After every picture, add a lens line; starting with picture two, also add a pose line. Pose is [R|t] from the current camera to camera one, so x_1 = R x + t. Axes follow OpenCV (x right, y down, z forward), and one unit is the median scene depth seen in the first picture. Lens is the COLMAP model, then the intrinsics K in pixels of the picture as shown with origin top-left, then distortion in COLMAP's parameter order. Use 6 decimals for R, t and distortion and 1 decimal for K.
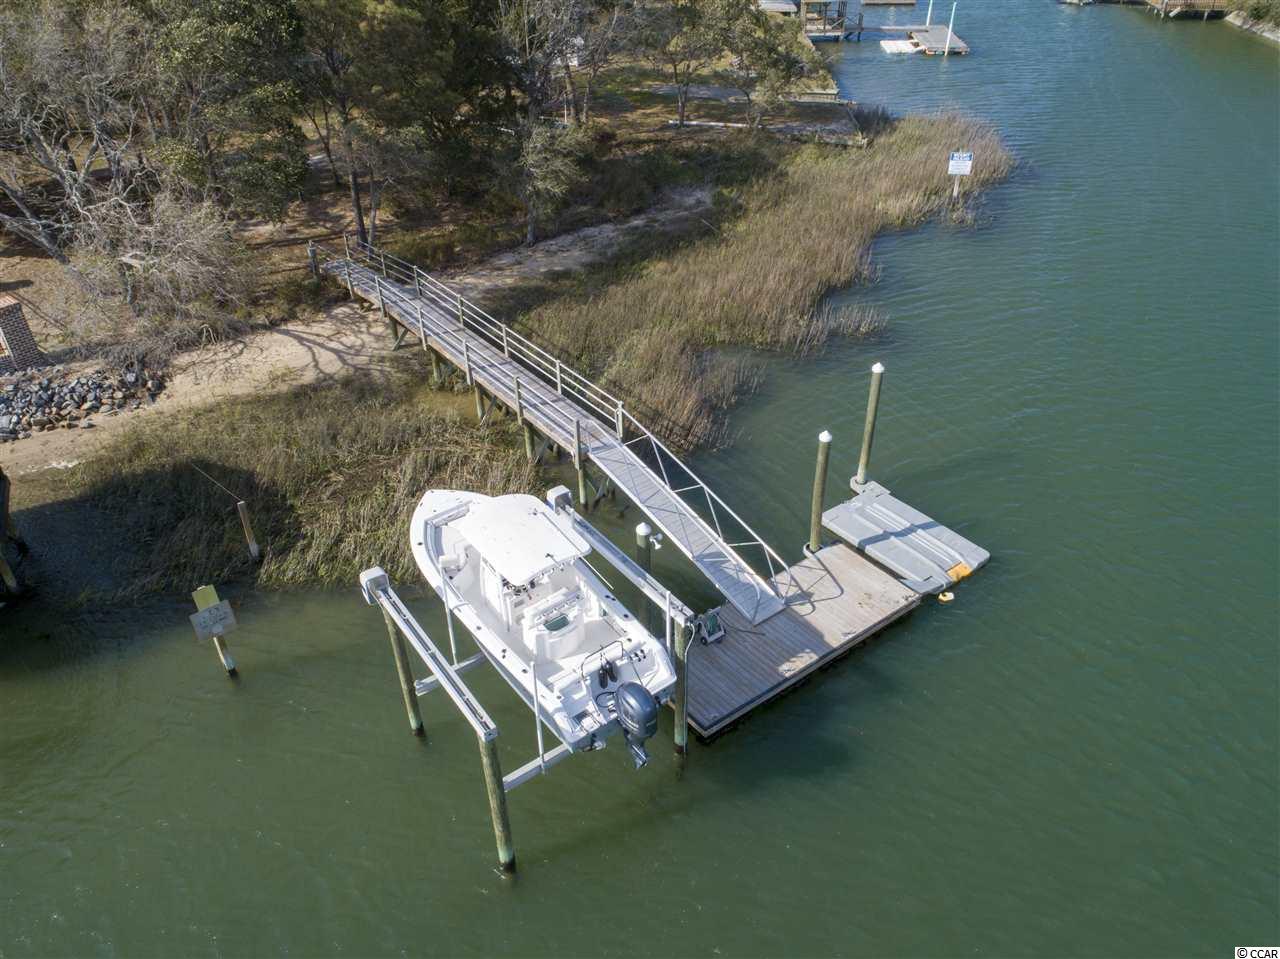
lens RADIAL K [[964.0, 0, 638.0], [0, 964.0, 475.9], [0, 0, 1]] dist [-0.023287, 0.010068]
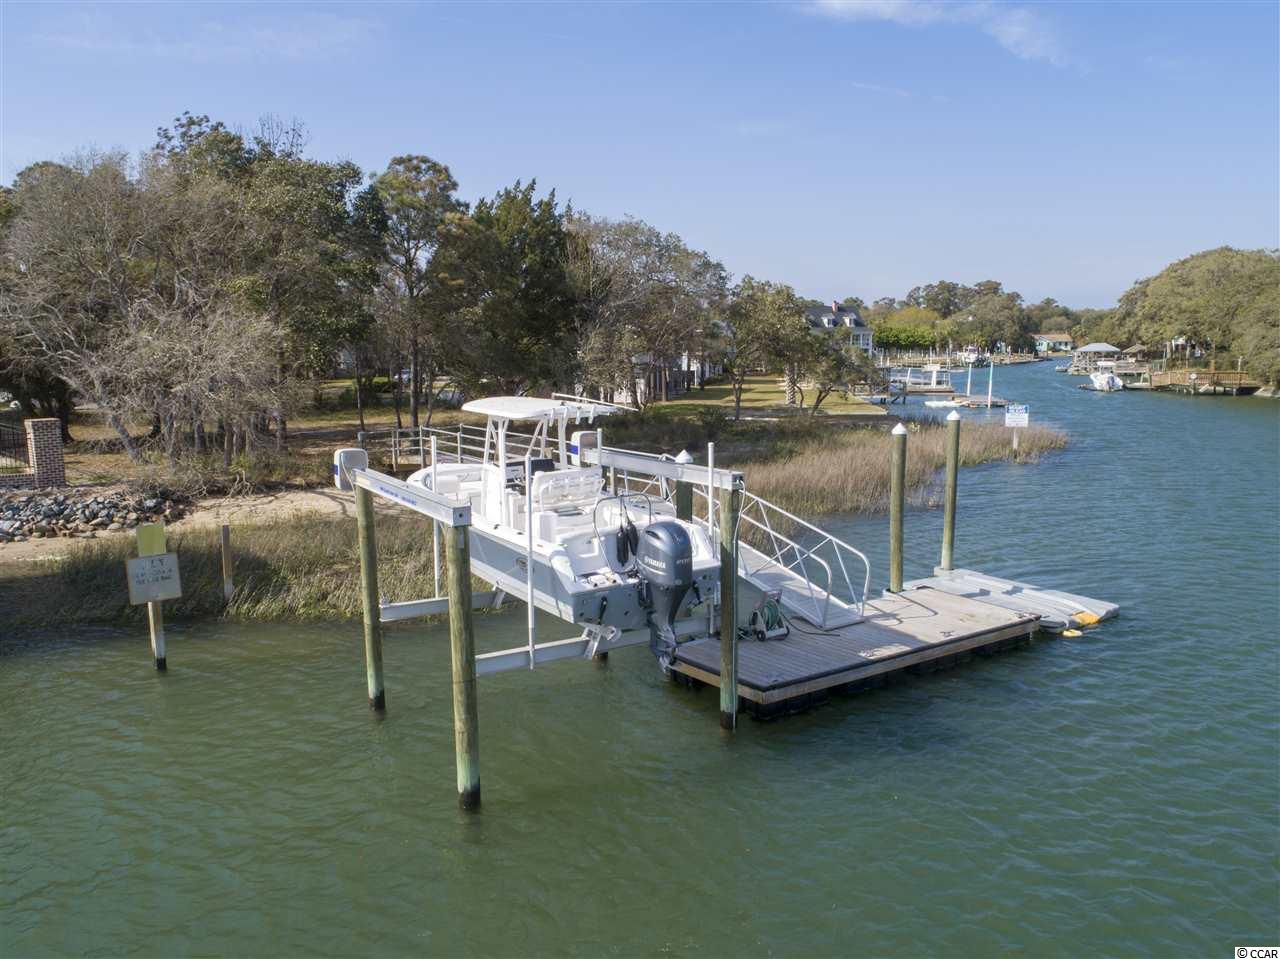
lens RADIAL K [[964.0, 0, 638.3], [0, 964.0, 469.4], [0, 0, 1]] dist [-0.023287, 0.010068]
pose [[0.997788, 0.013563, -0.065081, 0.013557], [-0.041522, 0.891672, -0.450774, 0.281924], [0.051917, 0.452479, 0.890262, 0.171182]]
